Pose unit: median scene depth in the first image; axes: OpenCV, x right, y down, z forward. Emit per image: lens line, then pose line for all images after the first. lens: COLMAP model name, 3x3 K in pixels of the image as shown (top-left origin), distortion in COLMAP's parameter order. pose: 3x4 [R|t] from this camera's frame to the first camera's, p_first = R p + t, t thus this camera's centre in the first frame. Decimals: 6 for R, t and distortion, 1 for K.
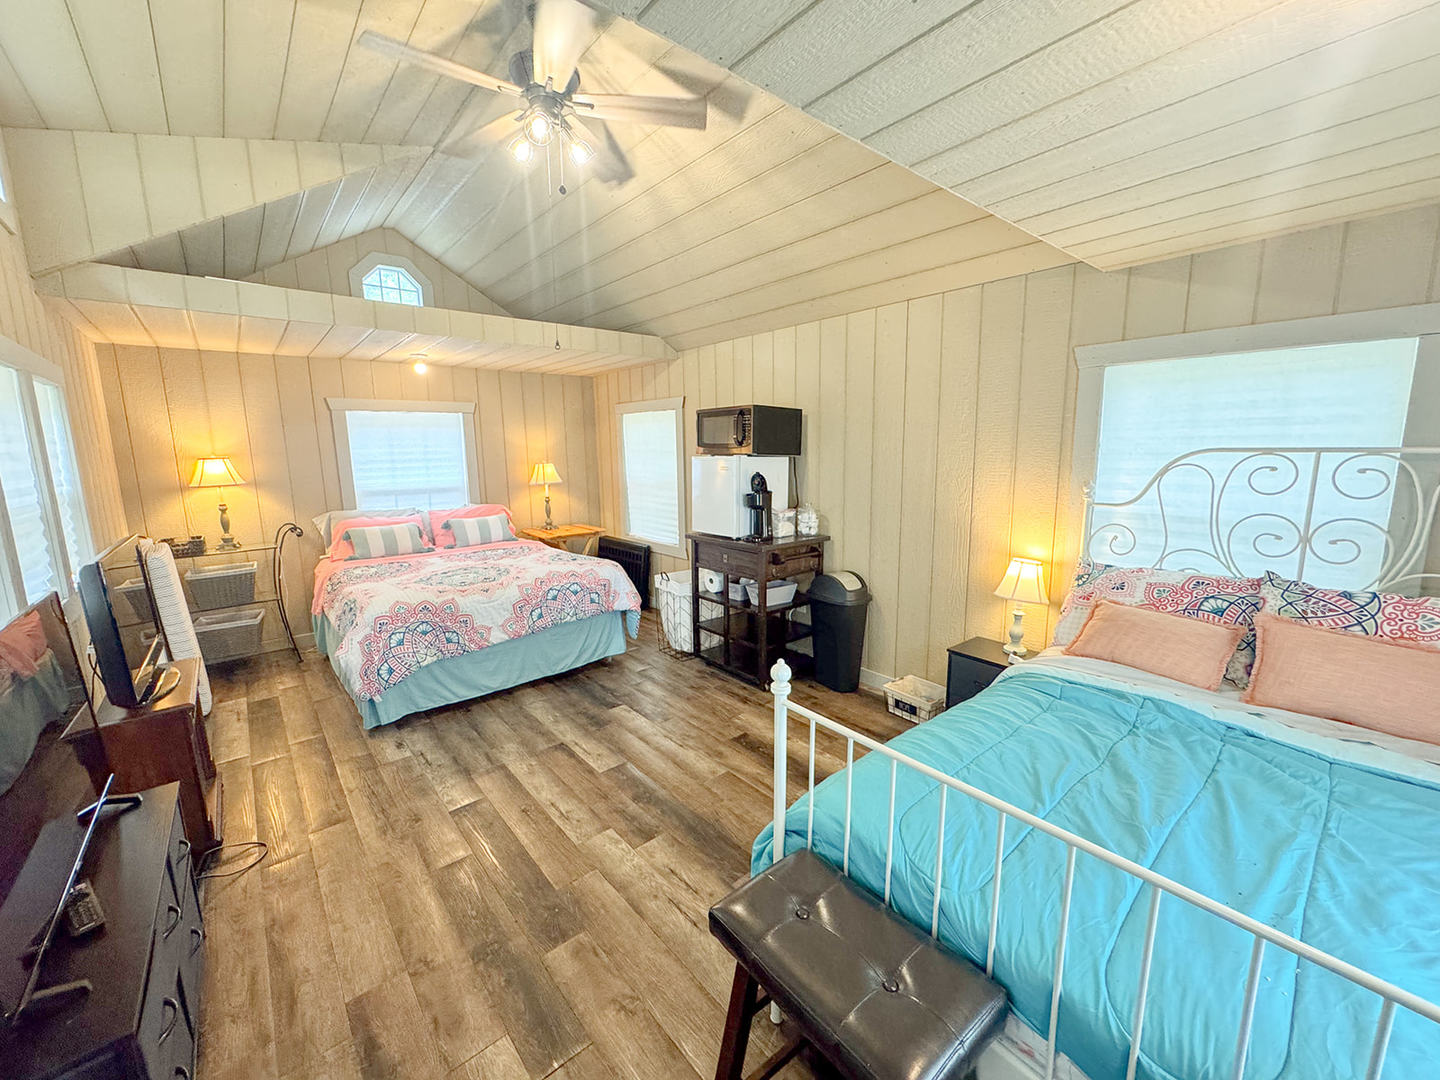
lens RADIAL K [[580.0, 0, 720.0], [0, 580.0, 540.0], [0, 0, 1]] dist [-0.000665, -0.000243]
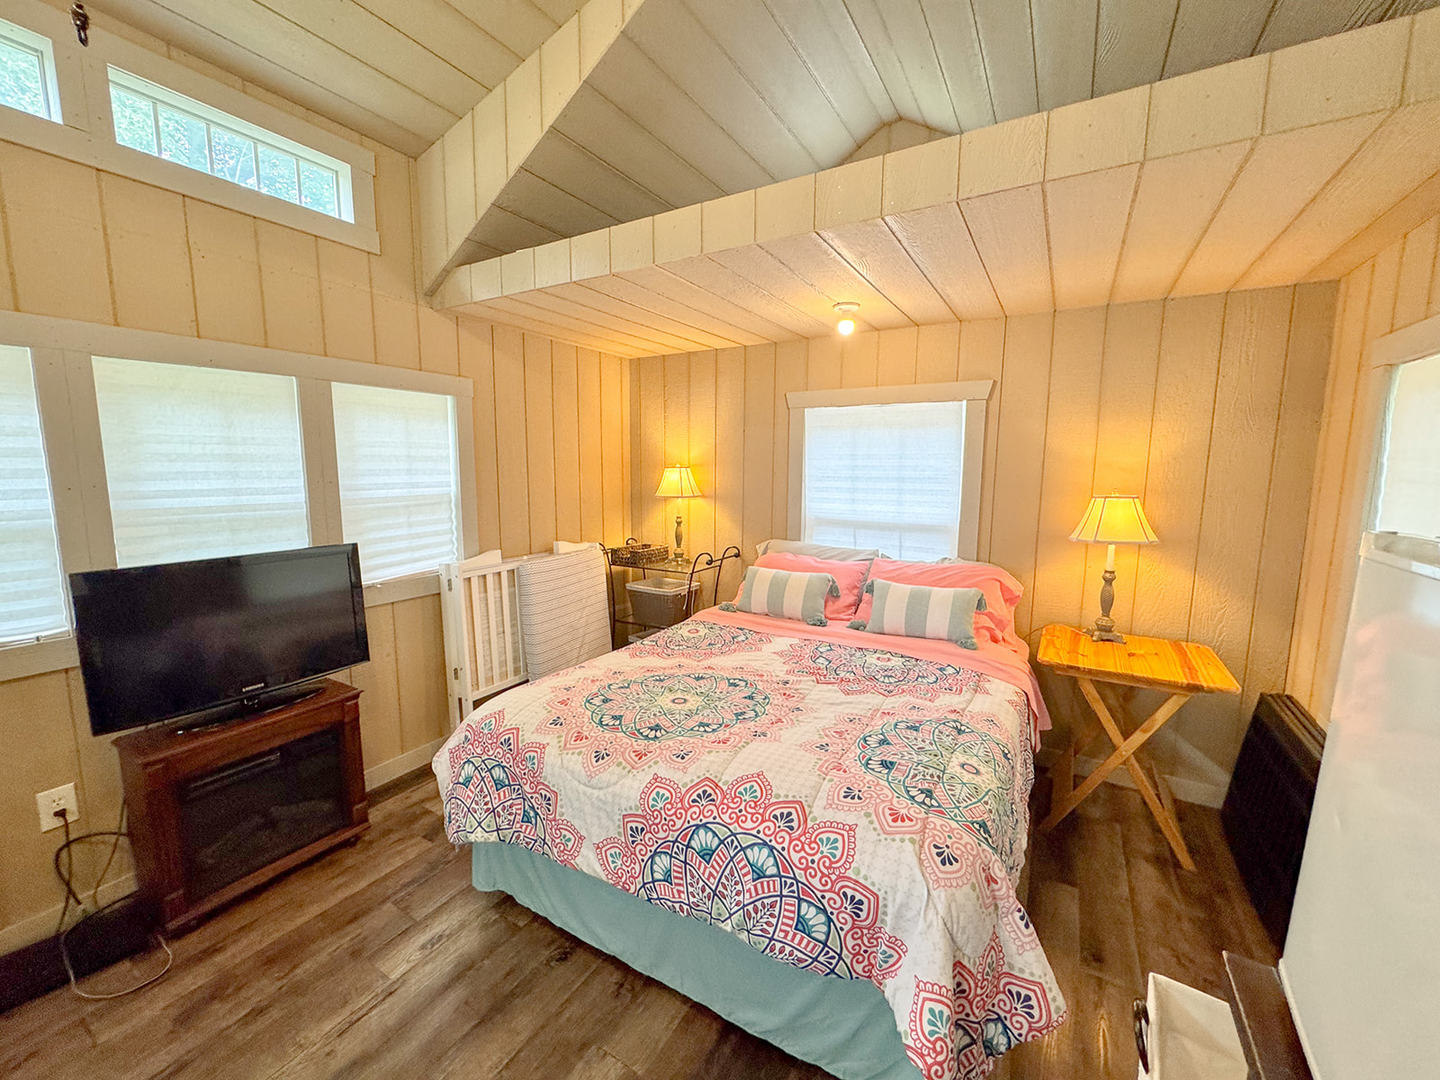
lens RADIAL K [[580.0, 0, 720.0], [0, 580.0, 540.0], [0, 0, 1]] dist [-0.000665, -0.000243]
pose [[0.324122, 0.139405, -0.935687, 0.030341], [-0.166502, 0.982049, 0.088636, -0.100049], [0.931248, 0.127065, 0.341515, 0.636140]]
